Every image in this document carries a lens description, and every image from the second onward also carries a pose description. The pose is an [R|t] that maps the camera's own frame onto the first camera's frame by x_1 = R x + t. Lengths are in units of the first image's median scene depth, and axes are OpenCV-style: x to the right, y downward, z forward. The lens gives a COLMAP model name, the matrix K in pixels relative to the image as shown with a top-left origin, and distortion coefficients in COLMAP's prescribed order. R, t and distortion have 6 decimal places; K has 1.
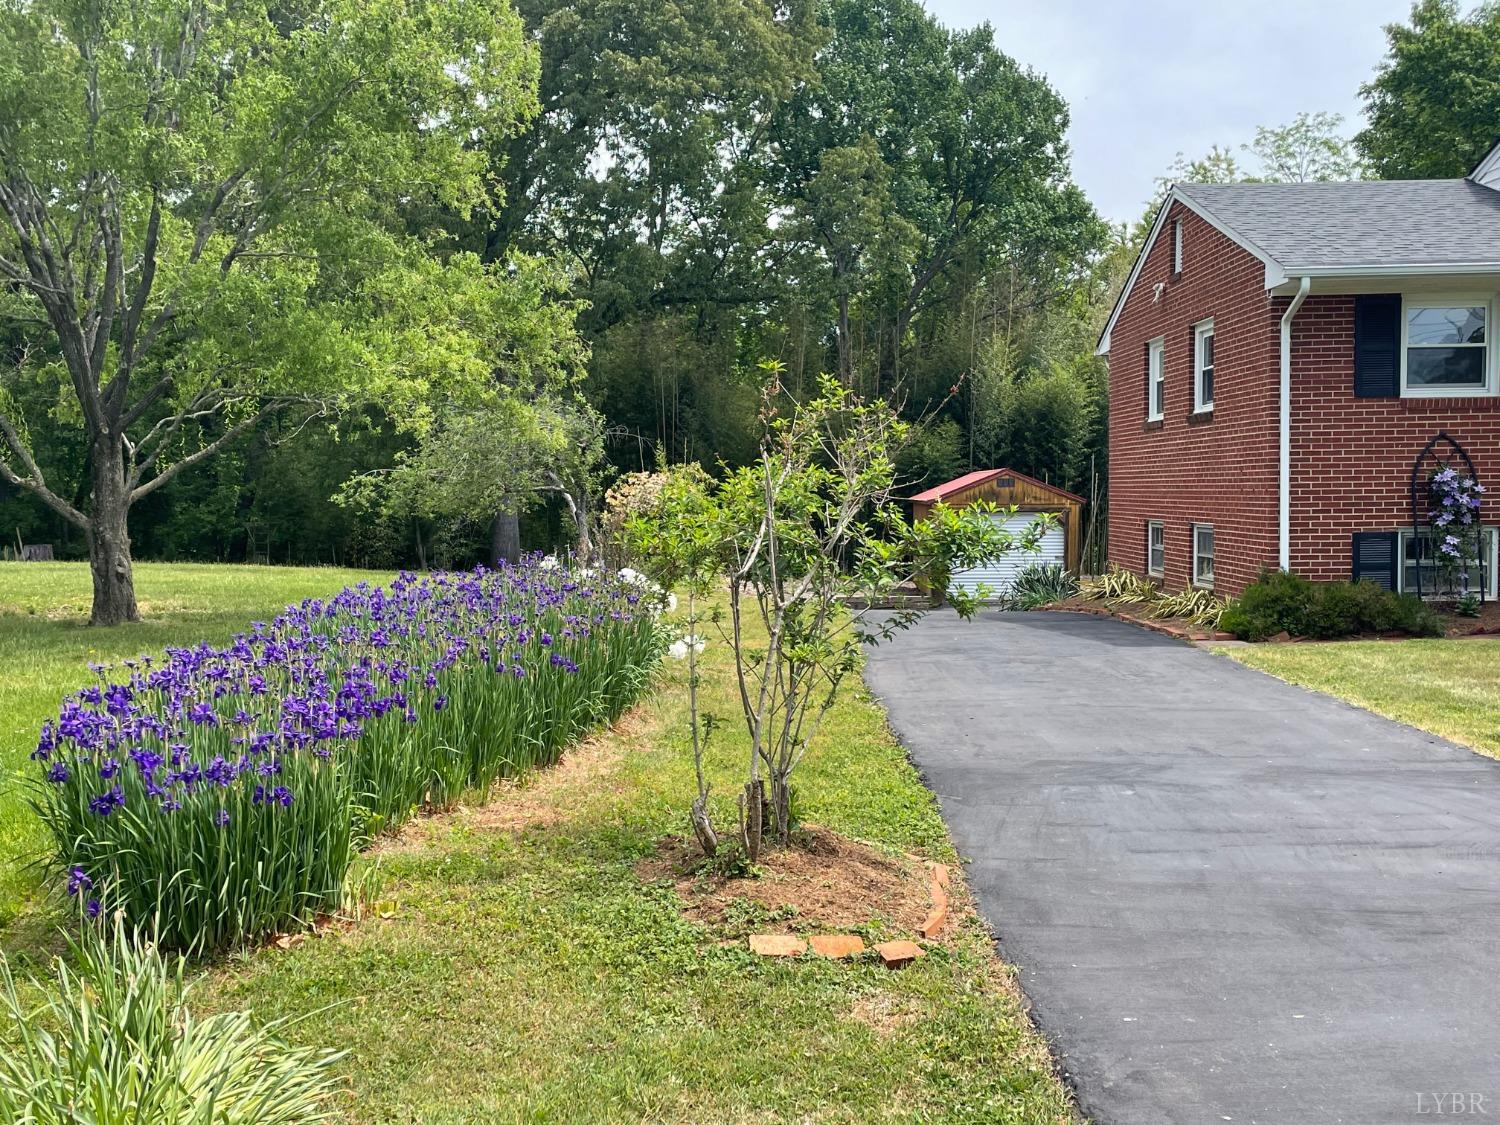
lens RADIAL K [[1582.4, 0, 744.8], [0, 1582.4, 554.5], [0, 0, 1]] dist [0.077829, 0.000000]
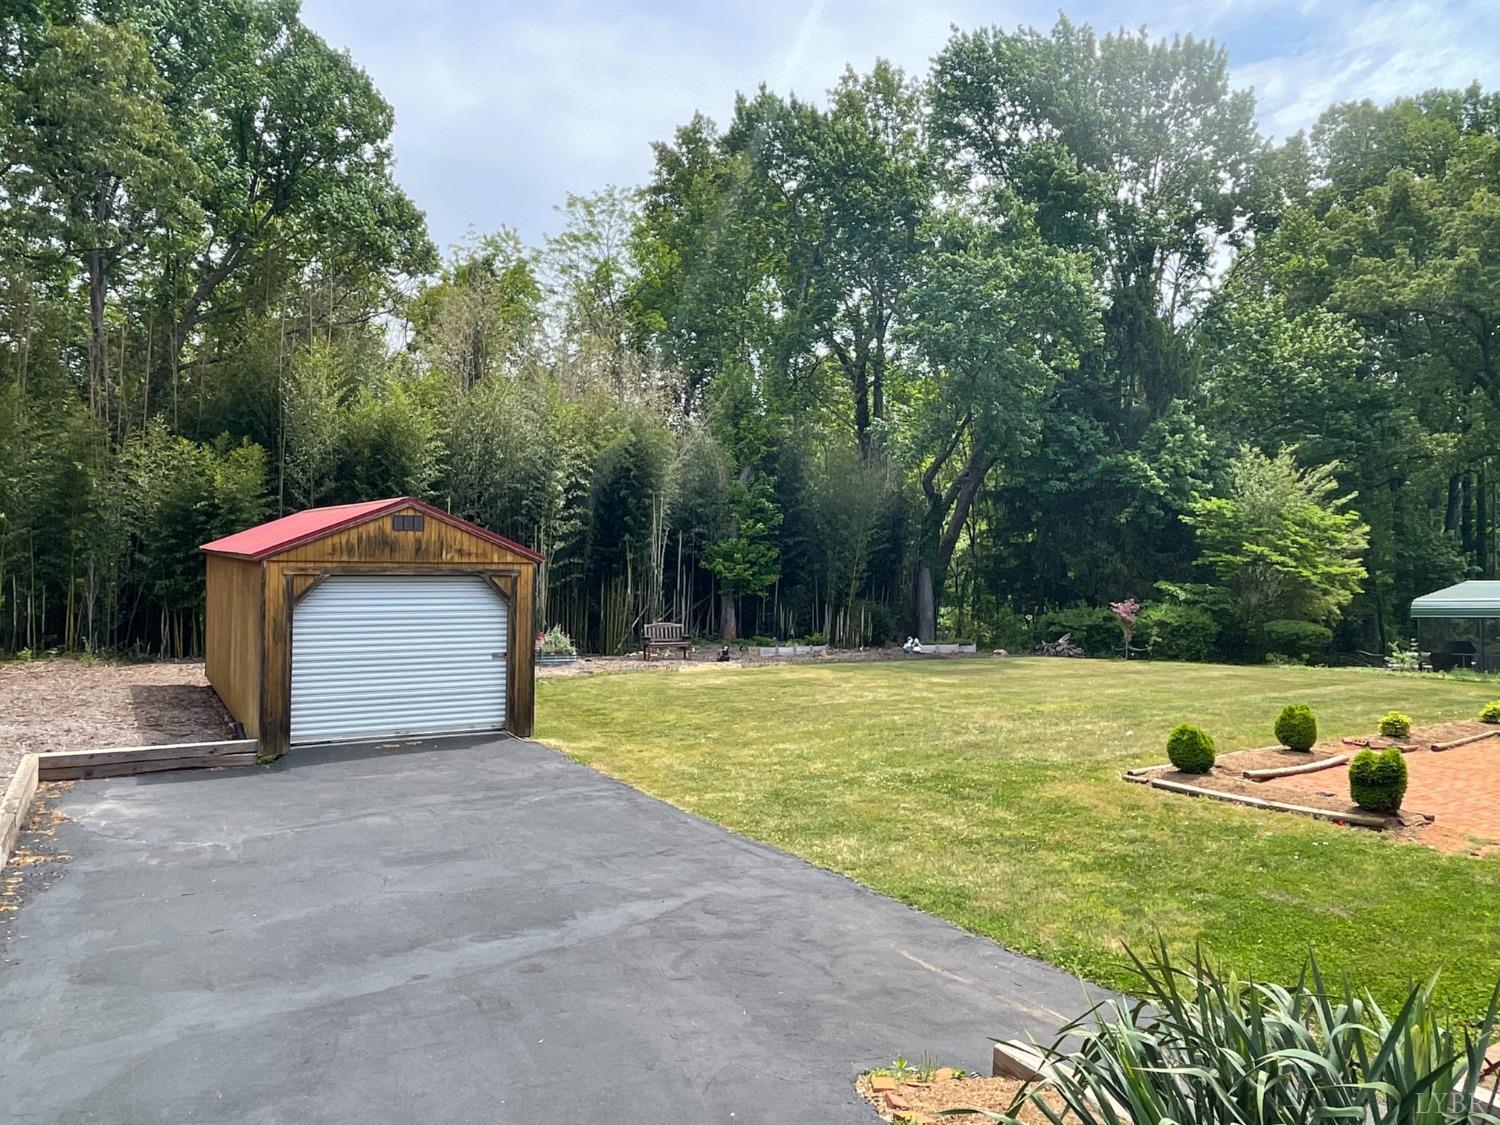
lens RADIAL K [[1087.7, 0, 753.8], [0, 1087.7, 561.5], [0, 0, 1]] dist [0.000322, 0.007290]
pose [[0.829194, 0.010370, 0.558865, 0.124132], [0.003461, 0.999714, -0.023684, -0.051689], [-0.558950, 0.021572, 0.828921, 1.411006]]
